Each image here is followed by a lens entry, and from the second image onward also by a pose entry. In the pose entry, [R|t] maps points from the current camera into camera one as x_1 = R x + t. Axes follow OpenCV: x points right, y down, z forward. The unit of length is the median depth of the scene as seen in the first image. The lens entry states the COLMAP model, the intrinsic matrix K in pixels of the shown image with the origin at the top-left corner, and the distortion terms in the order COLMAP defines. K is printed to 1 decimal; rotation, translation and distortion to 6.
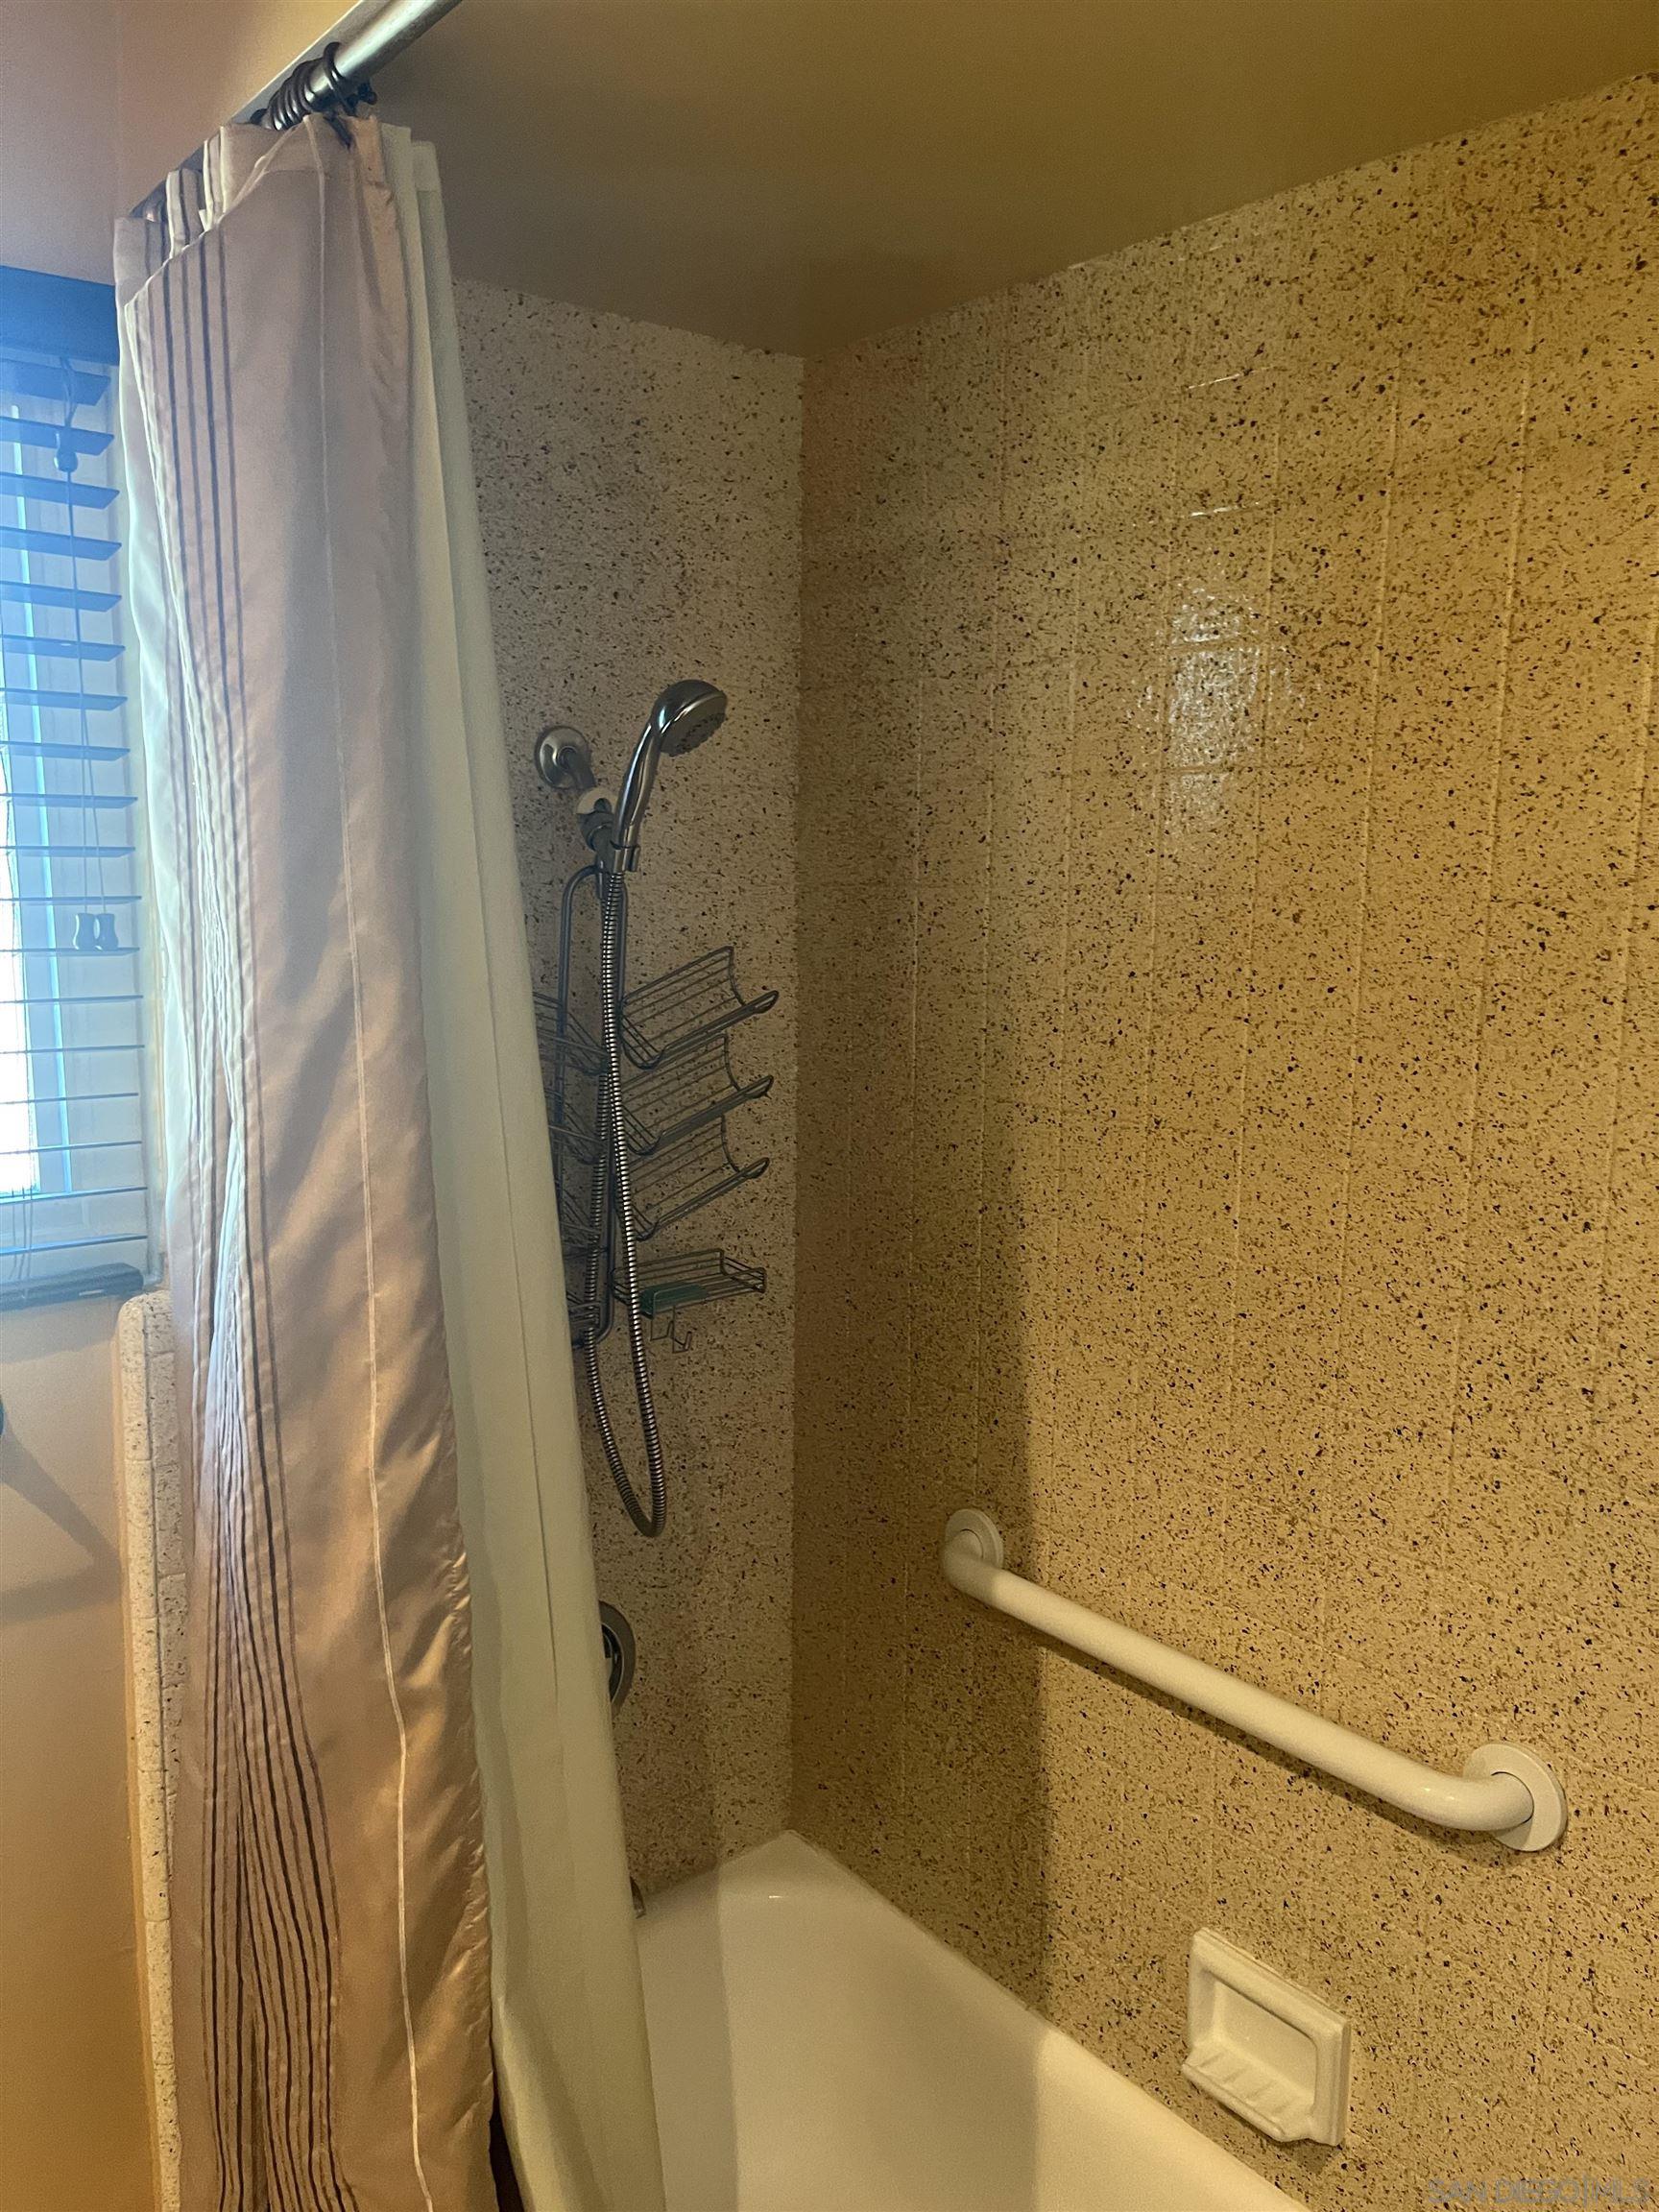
lens RADIAL K [[1675.2, 0, 823.7], [0, 1675.2, 1102.6], [0, 0, 1]] dist [0.057215, -0.080231]
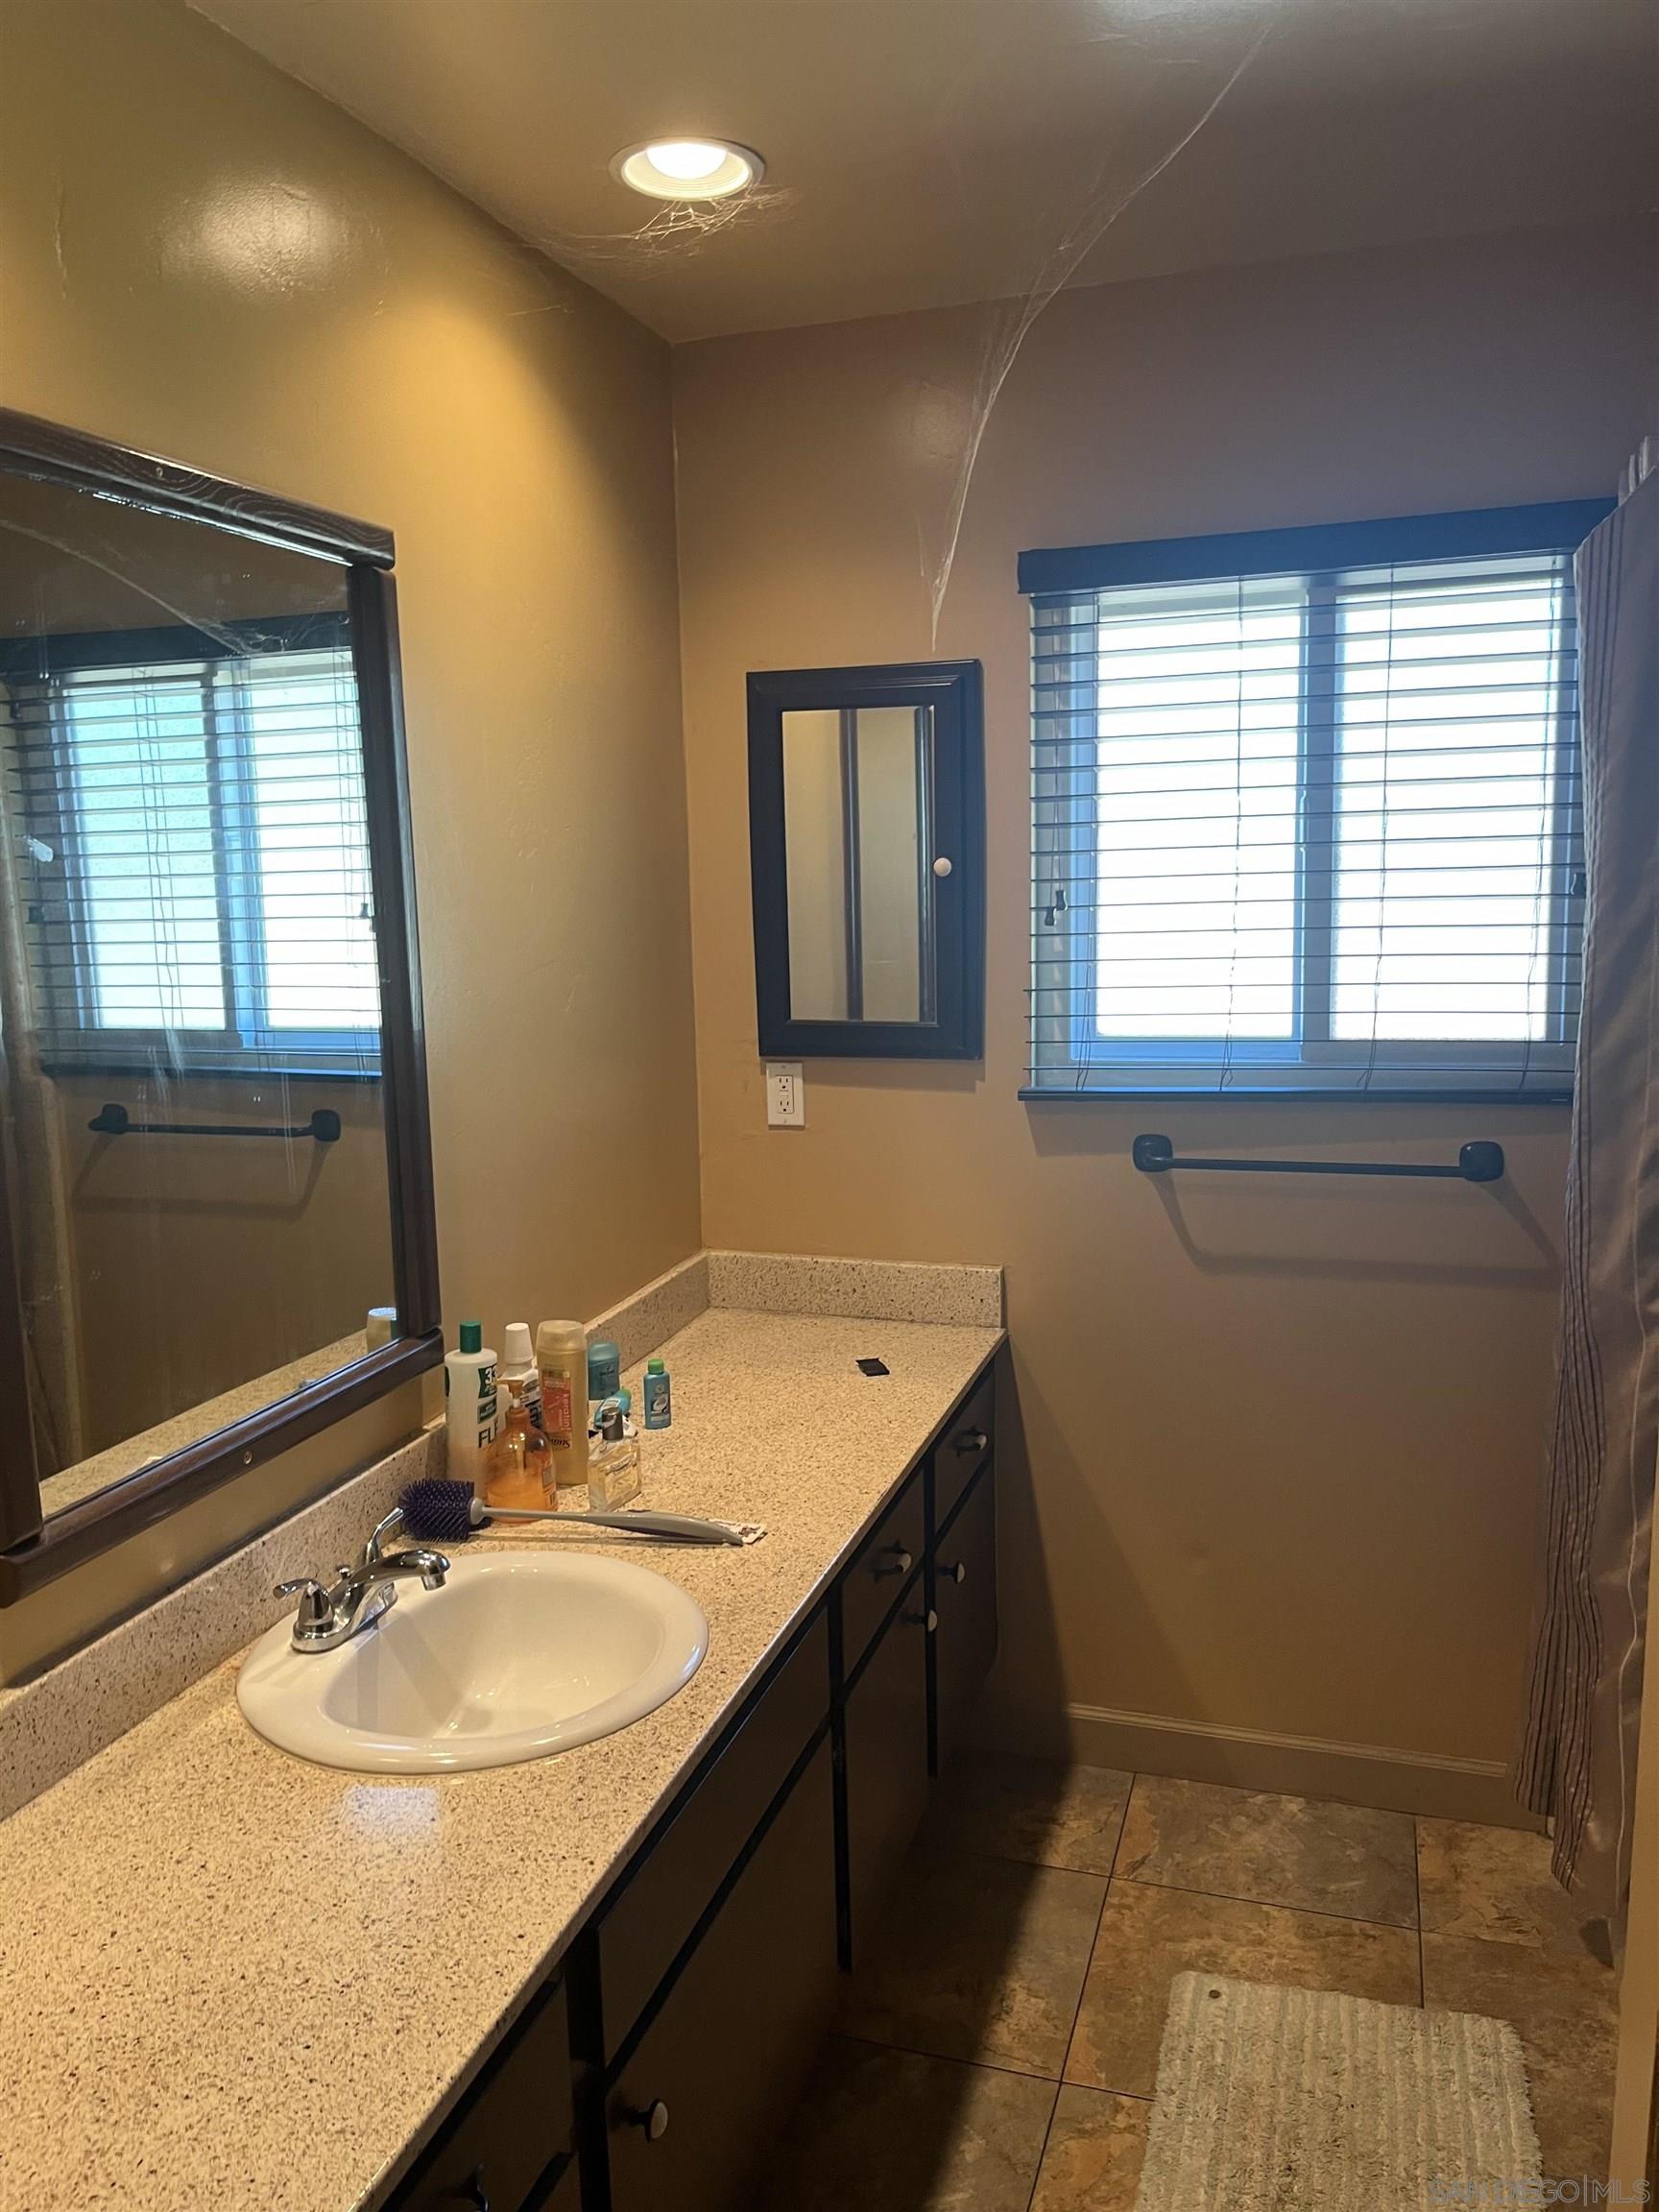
lens RADIAL K [[1675.2, 0, 829.5], [0, 1675.2, 1105.4], [0, 0, 1]] dist [0.057215, -0.080231]
pose [[0.544962, 0.102601, -0.832159, 0.743610], [-0.089333, 0.993940, 0.064046, 0.099650], [0.833688, 0.039437, 0.550826, -0.697045]]
